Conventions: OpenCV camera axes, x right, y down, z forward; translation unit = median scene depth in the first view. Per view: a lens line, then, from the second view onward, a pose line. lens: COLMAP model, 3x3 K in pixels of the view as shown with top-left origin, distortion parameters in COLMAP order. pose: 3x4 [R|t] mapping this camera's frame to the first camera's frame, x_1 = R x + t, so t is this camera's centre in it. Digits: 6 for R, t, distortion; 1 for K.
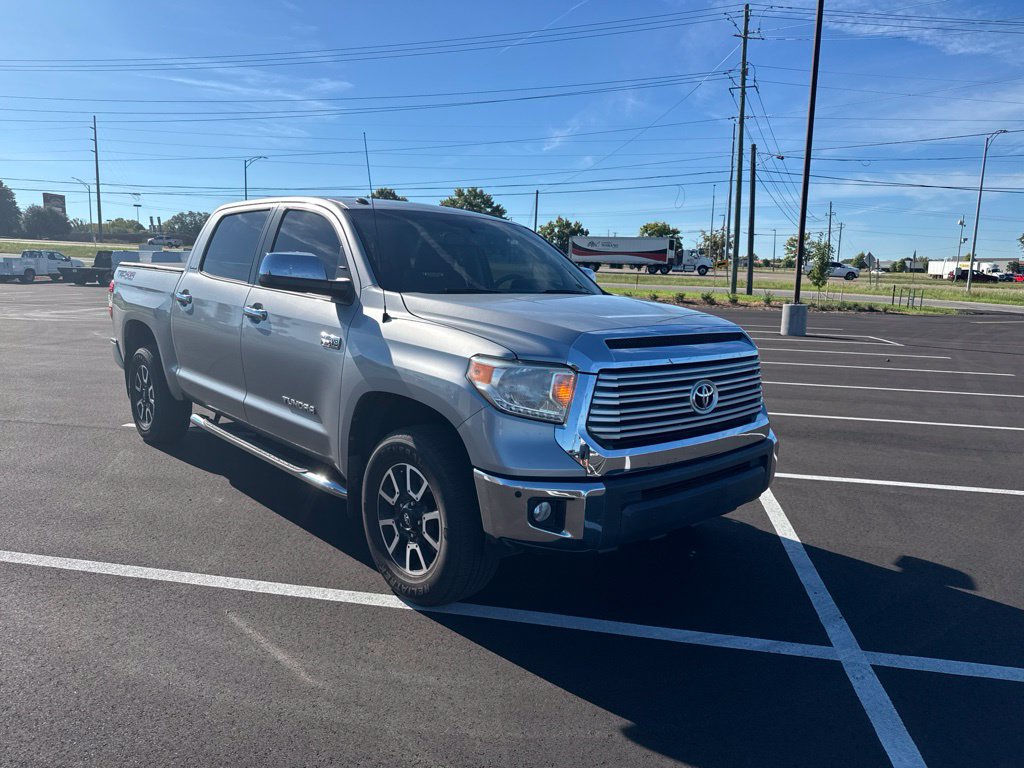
lens RADIAL K [[710.9, 0, 507.1], [0, 710.9, 395.8], [0, 0, 1]] dist [0.075098, -0.102253]
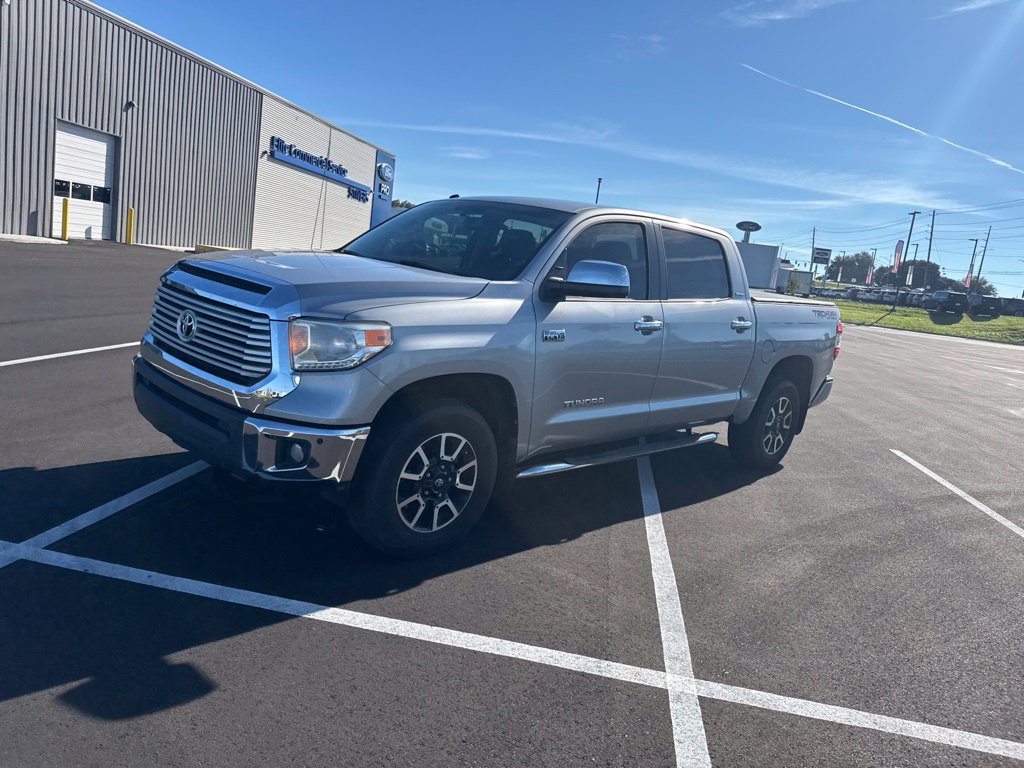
lens RADIAL K [[710.9, 0, 507.1], [0, 710.9, 395.8], [0, 0, 1]] dist [0.075098, -0.102253]
pose [[0.047238, 0.165268, -0.985117, 1.175307], [-0.293308, 0.945037, 0.144480, -0.167354], [0.954850, 0.282118, 0.093116, 1.181901]]
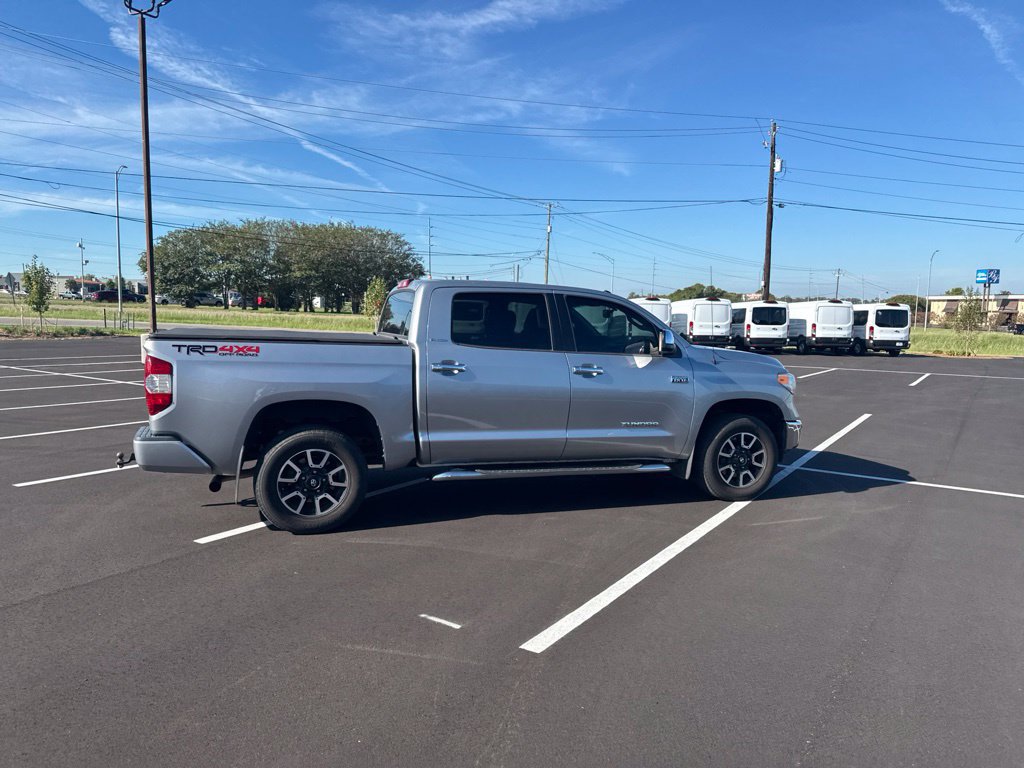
lens RADIAL K [[712.5, 0, 506.9], [0, 712.5, 405.6], [0, 0, 1]] dist [0.052822, -0.072062]
pose [[0.402790, -0.138837, 0.904701, -1.898023], [0.146387, 0.985477, 0.086059, -0.214514], [-0.903510, 0.097773, 0.417264, 0.634611]]
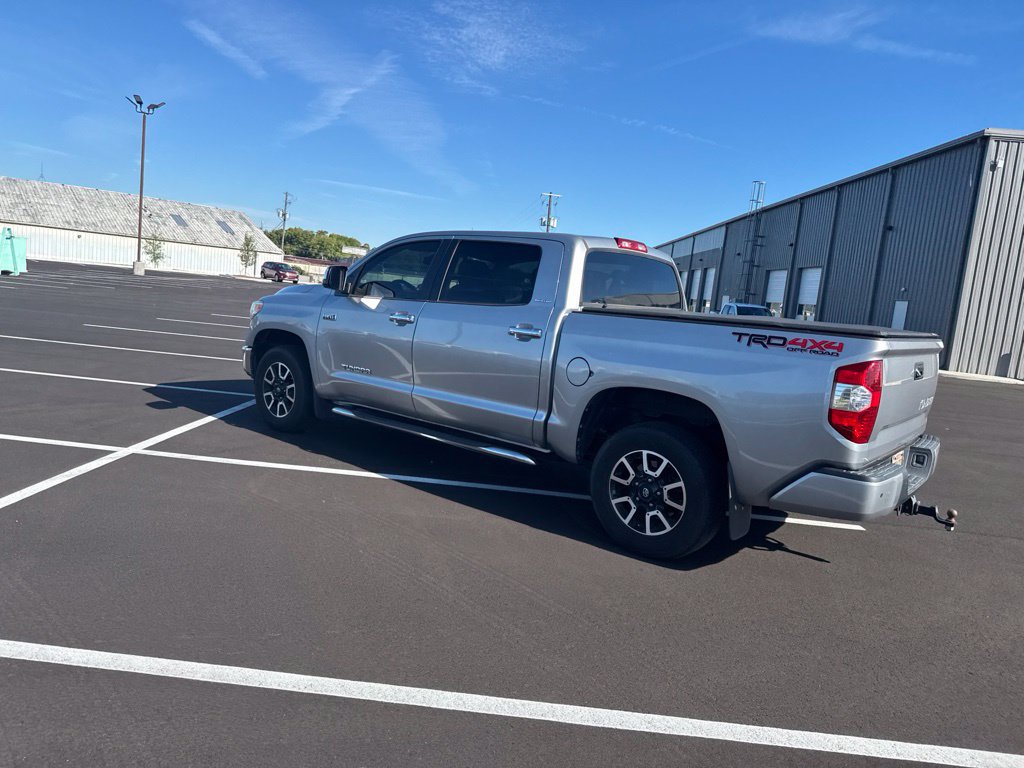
lens RADIAL K [[712.5, 0, 506.9], [0, 712.5, 405.6], [0, 0, 1]] dist [0.052822, -0.072062]
pose [[-0.981146, -0.099083, -0.165935, 0.008662], [-0.148475, 0.936064, 0.318966, -0.509341], [0.123722, 0.337590, -0.933127, 2.946609]]
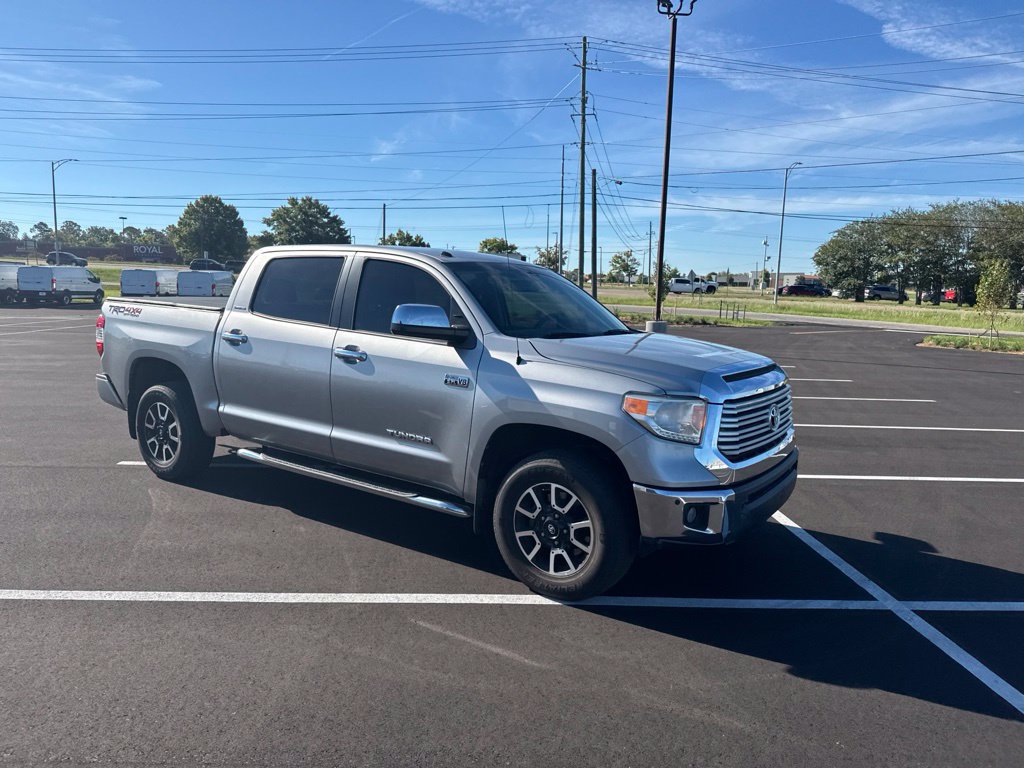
lens RADIAL K [[712.5, 0, 506.9], [0, 712.5, 405.6], [0, 0, 1]] dist [0.052822, -0.072062]
pose [[0.974727, -0.036055, 0.220470, -0.401681], [0.036691, 0.999326, 0.001212, -0.032842], [-0.220365, 0.006908, 0.975393, -0.127497]]
